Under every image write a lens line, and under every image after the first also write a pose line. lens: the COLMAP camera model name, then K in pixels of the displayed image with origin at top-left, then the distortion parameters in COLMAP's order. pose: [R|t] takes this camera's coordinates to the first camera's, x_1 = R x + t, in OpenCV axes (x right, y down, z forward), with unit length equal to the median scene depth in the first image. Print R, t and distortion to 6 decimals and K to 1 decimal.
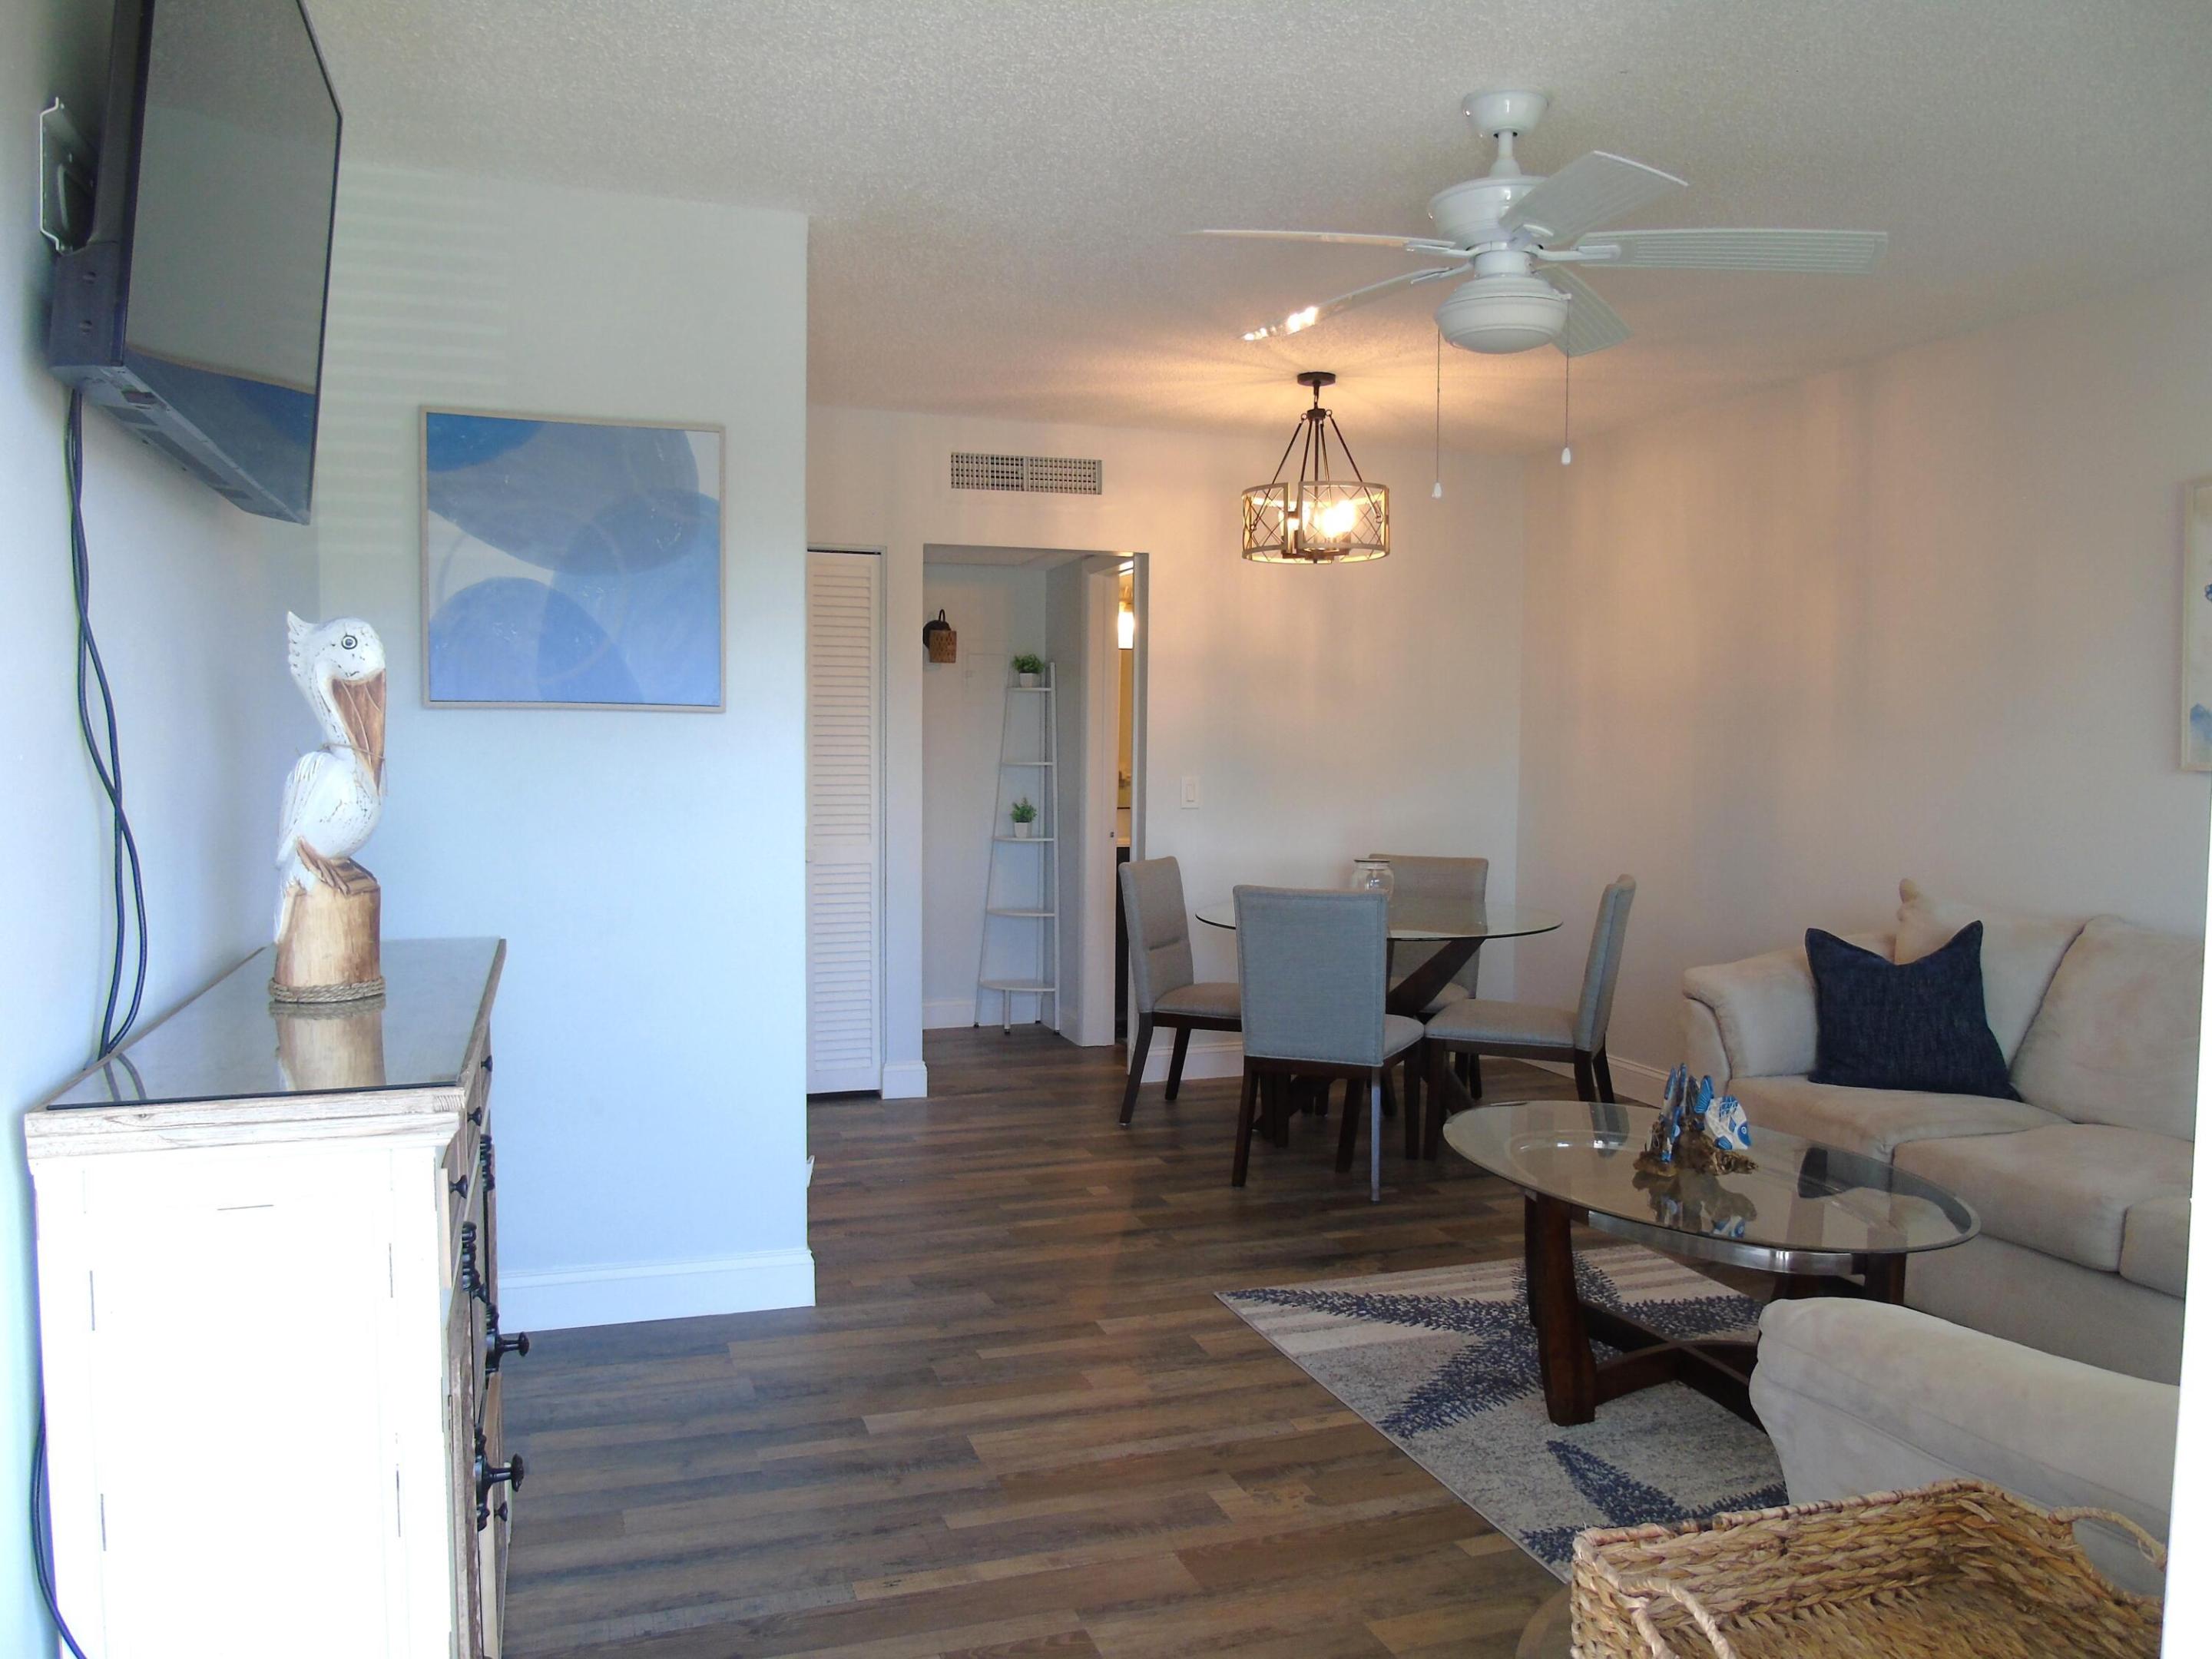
lens RADIAL K [[1652.8, 0, 1111.4], [0, 1652.8, 833.1], [0, 0, 1]] dist [-0.043939, 0.039560]
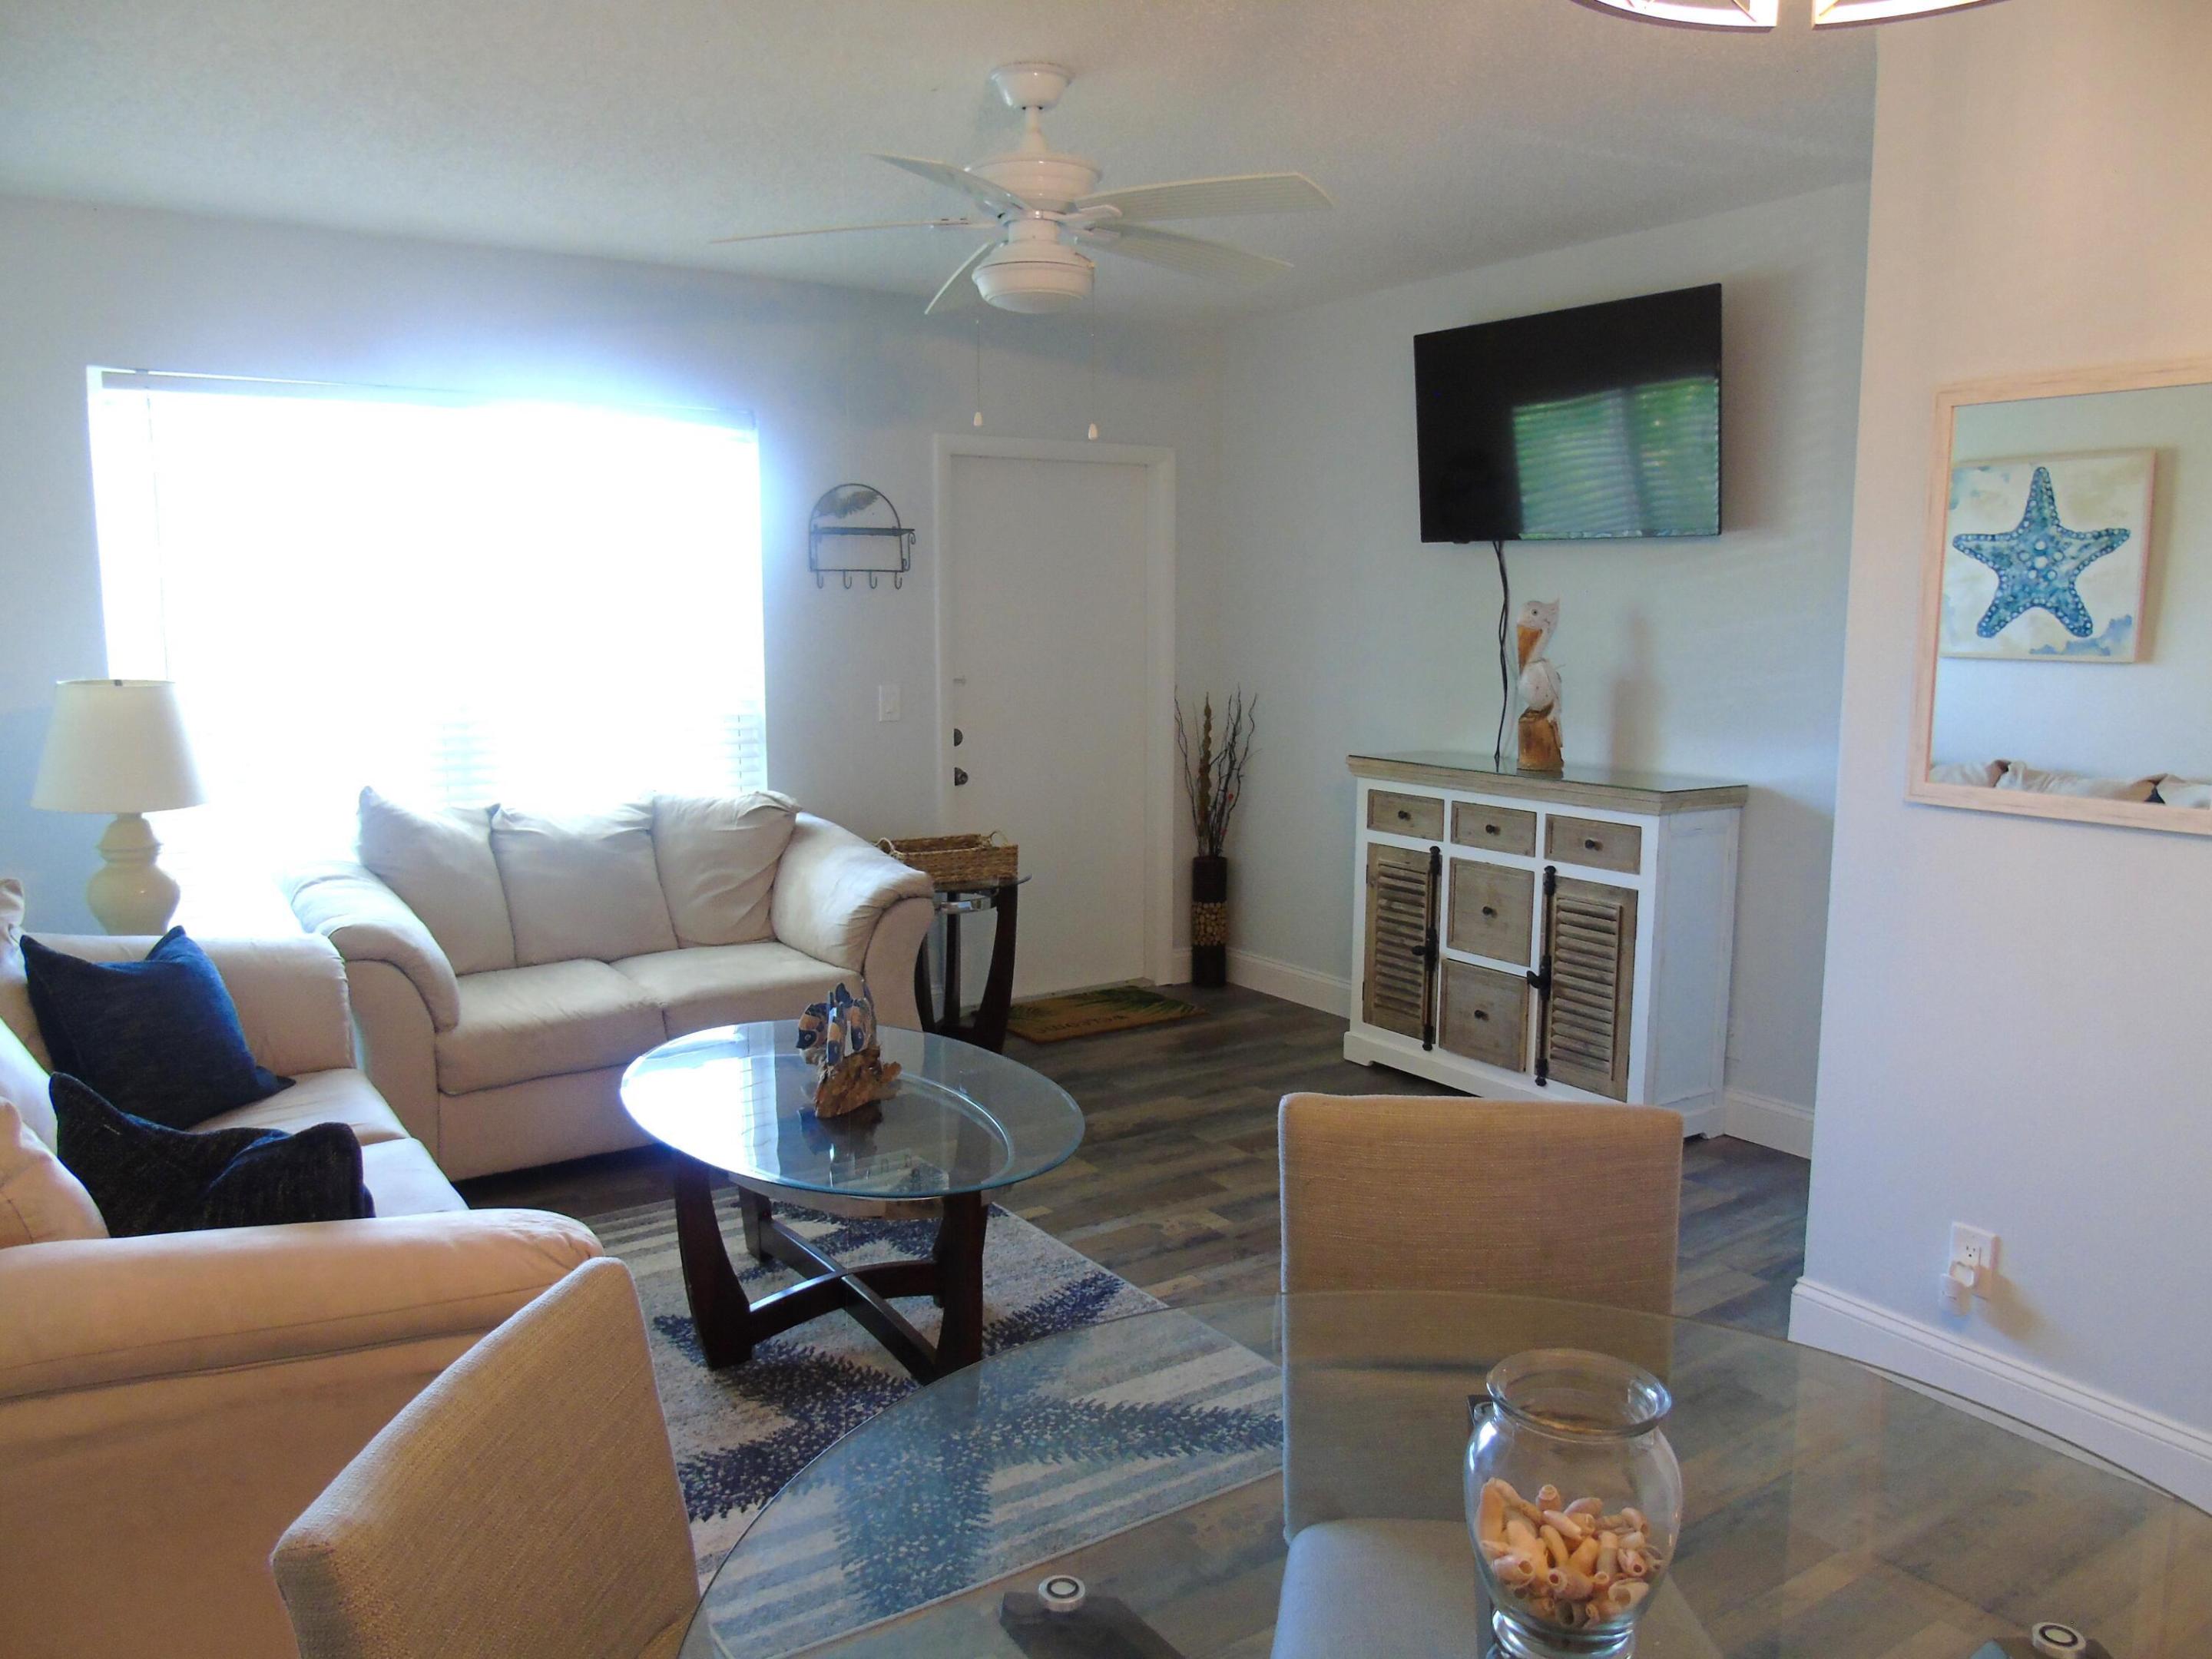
lens RADIAL K [[1652.8, 0, 1113.2], [0, 1652.8, 828.1], [0, 0, 1]] dist [-0.043939, 0.039560]
pose [[-0.965079, 0.027430, -0.260519, 0.411366], [-0.022332, 0.982267, 0.186152, -0.138618], [0.261005, 0.185469, -0.947353, 1.810324]]
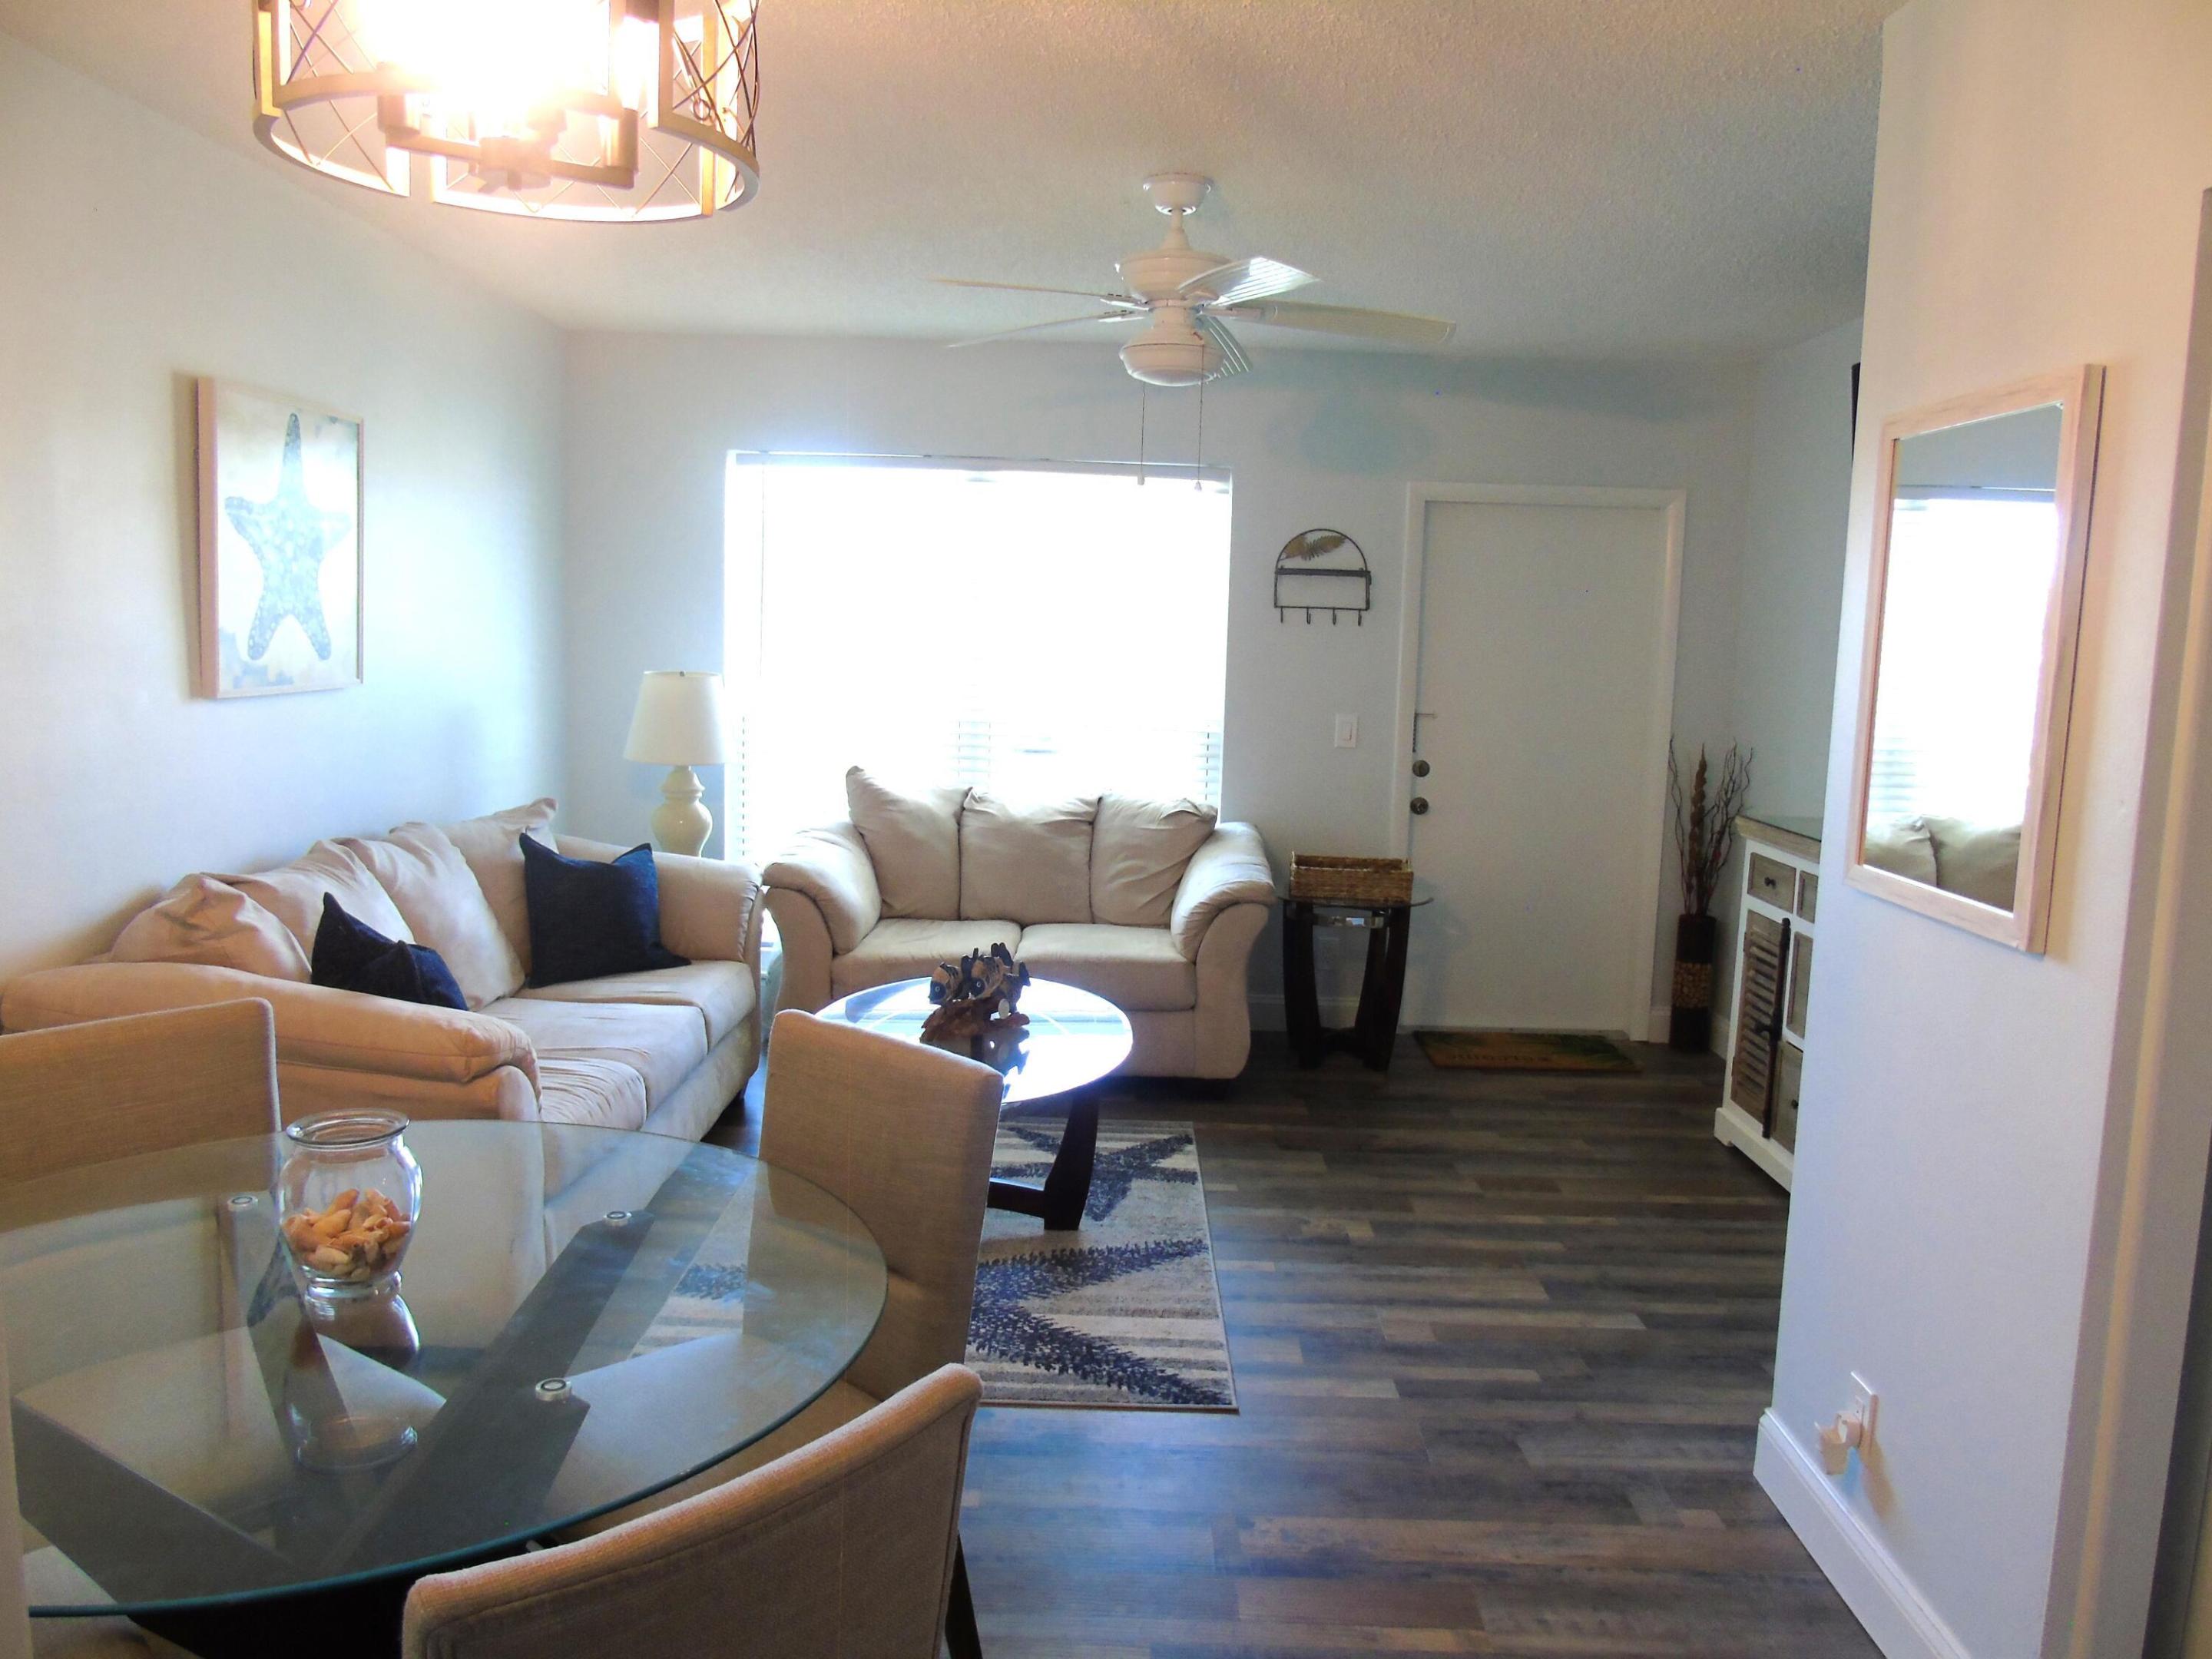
lens RADIAL K [[1652.8, 0, 1112.2], [0, 1652.8, 817.6], [0, 0, 1]] dist [-0.043939, 0.039560]
pose [[-0.942915, -0.075277, 0.324415, -0.132192], [-0.019626, 0.984987, 0.171511, -0.157037], [-0.332455, 0.155354, -0.930236, 1.919804]]
